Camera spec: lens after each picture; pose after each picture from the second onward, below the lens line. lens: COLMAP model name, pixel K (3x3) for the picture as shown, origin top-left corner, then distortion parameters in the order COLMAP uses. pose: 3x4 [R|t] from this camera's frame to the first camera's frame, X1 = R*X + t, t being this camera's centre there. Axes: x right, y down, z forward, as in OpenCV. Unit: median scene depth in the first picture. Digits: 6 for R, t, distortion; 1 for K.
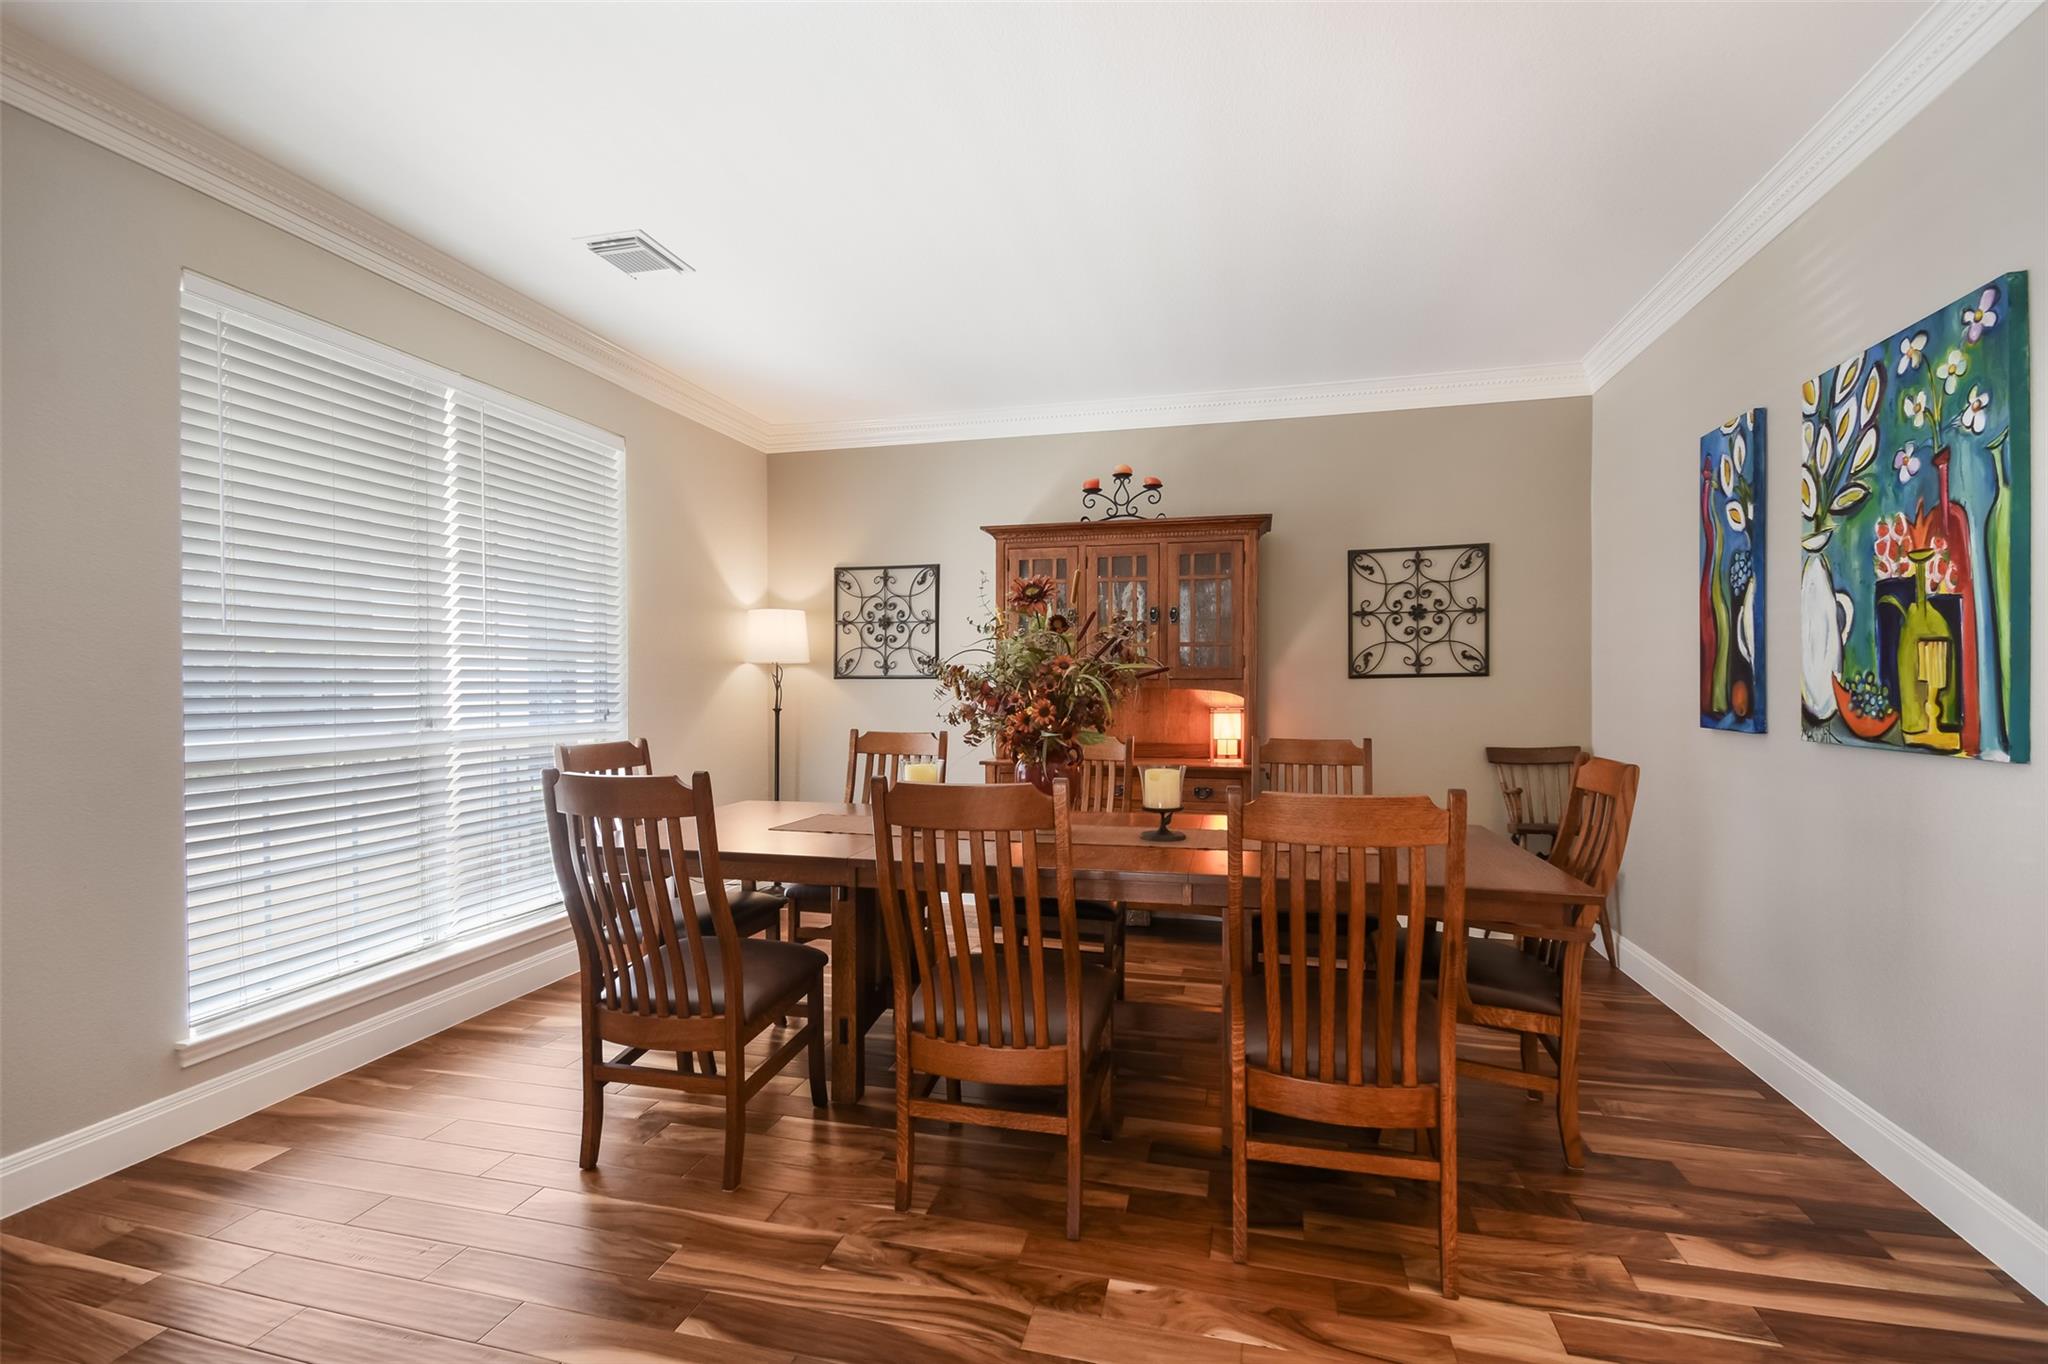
lens RADIAL K [[898.4, 0, 1018.5], [0, 898.4, 684.7], [0, 0, 1]] dist [0.004026, 0.000497]
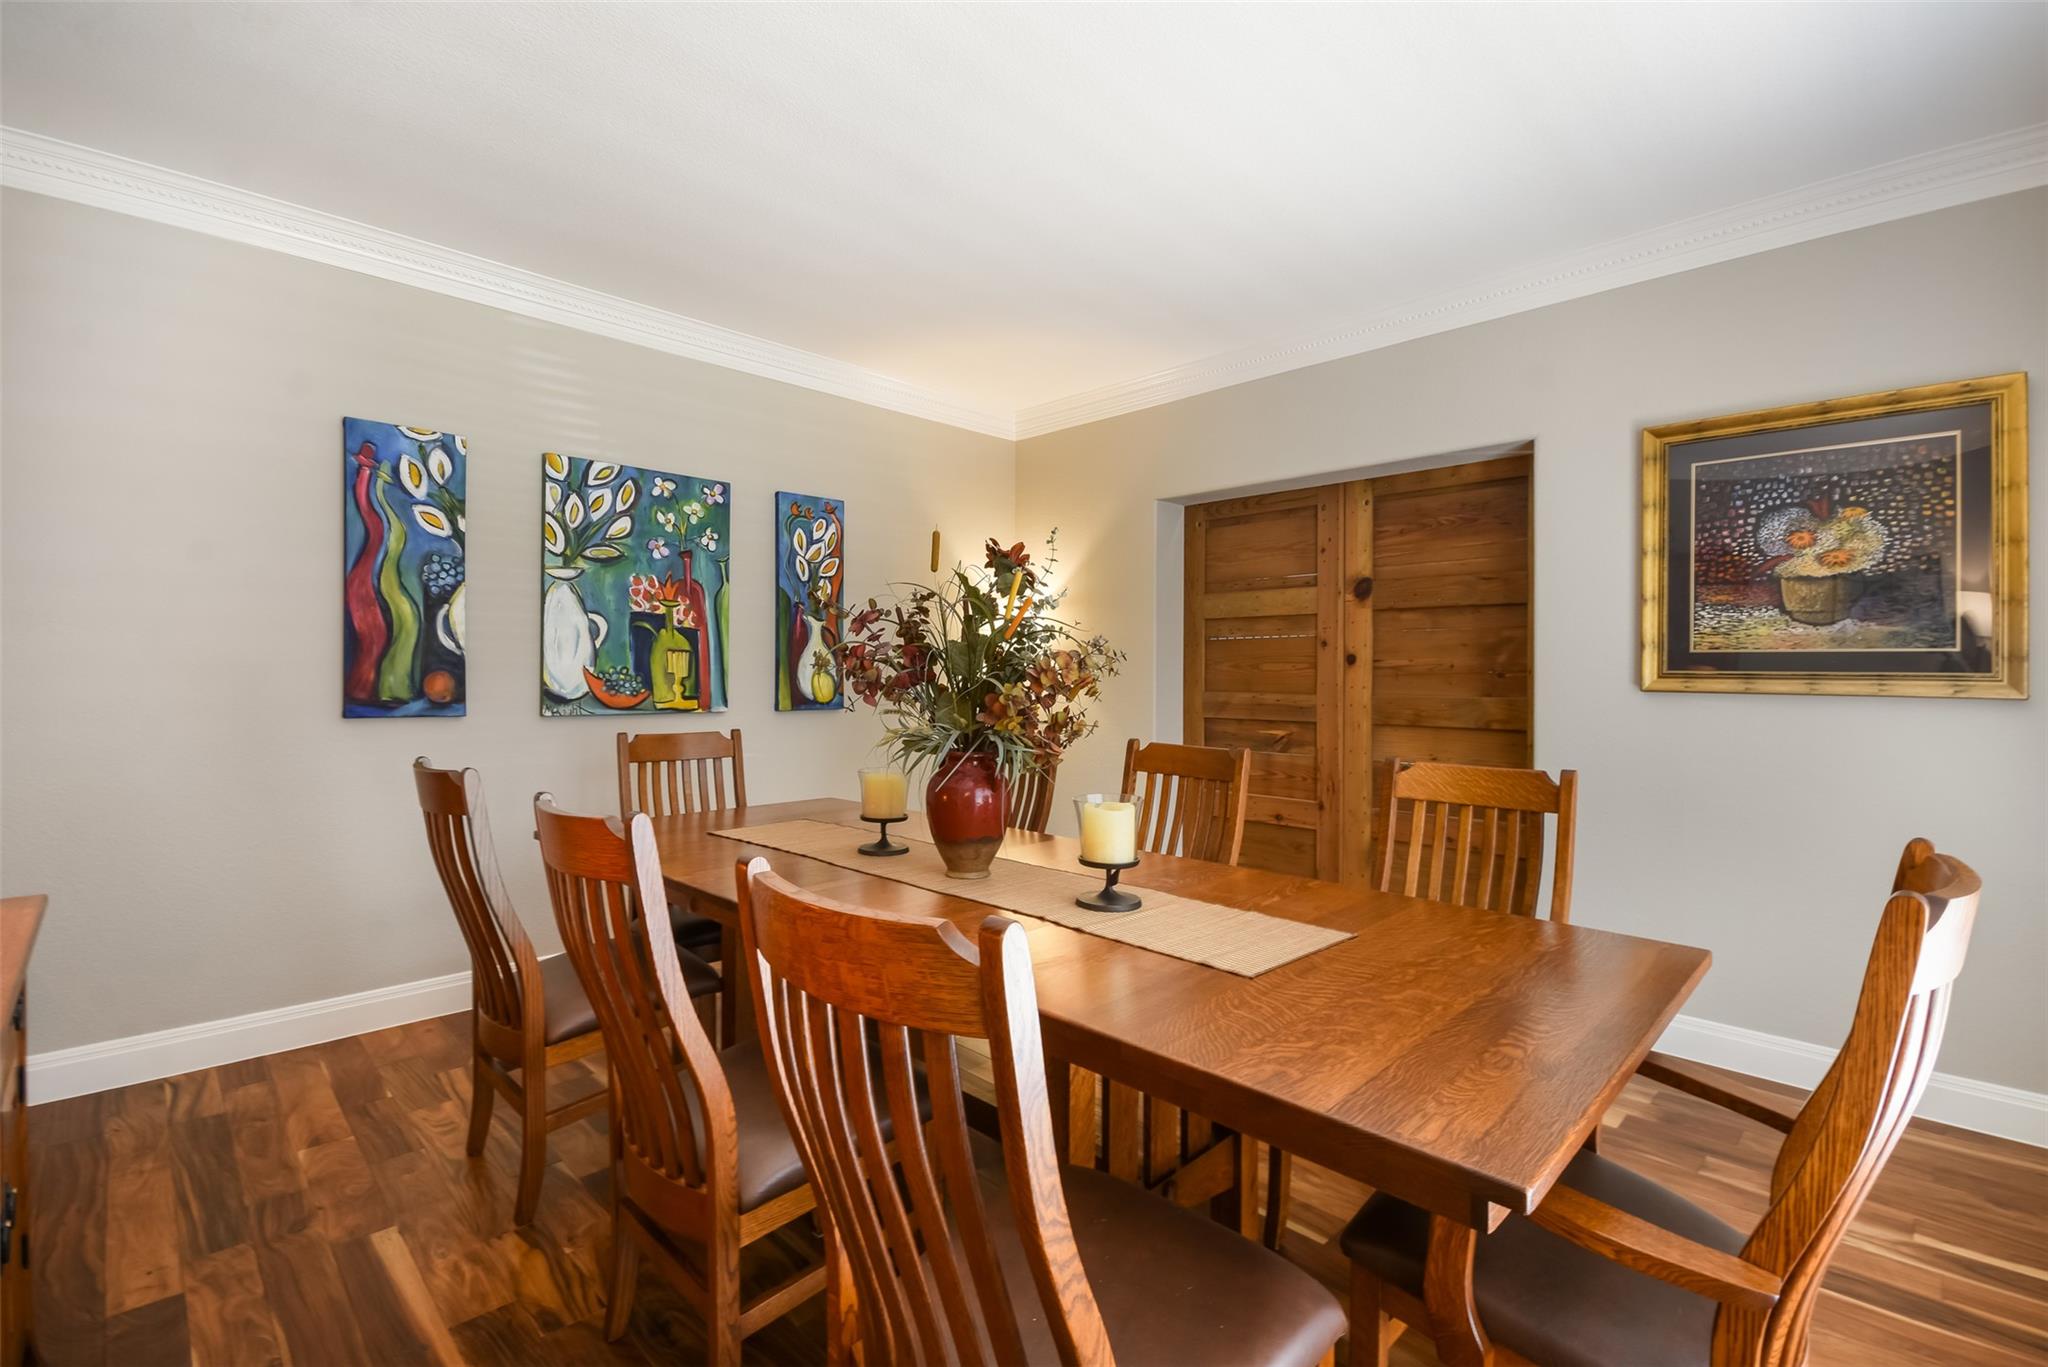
lens RADIAL K [[898.4, 0, 1024.1], [0, 898.4, 677.8], [0, 0, 1]] dist [0.004026, 0.000497]
pose [[-0.853951, 0.001143, 0.520352, -0.530054], [-0.000301, 0.999996, -0.002691, 0.010110], [-0.520353, -0.002455, -0.853948, 2.122584]]
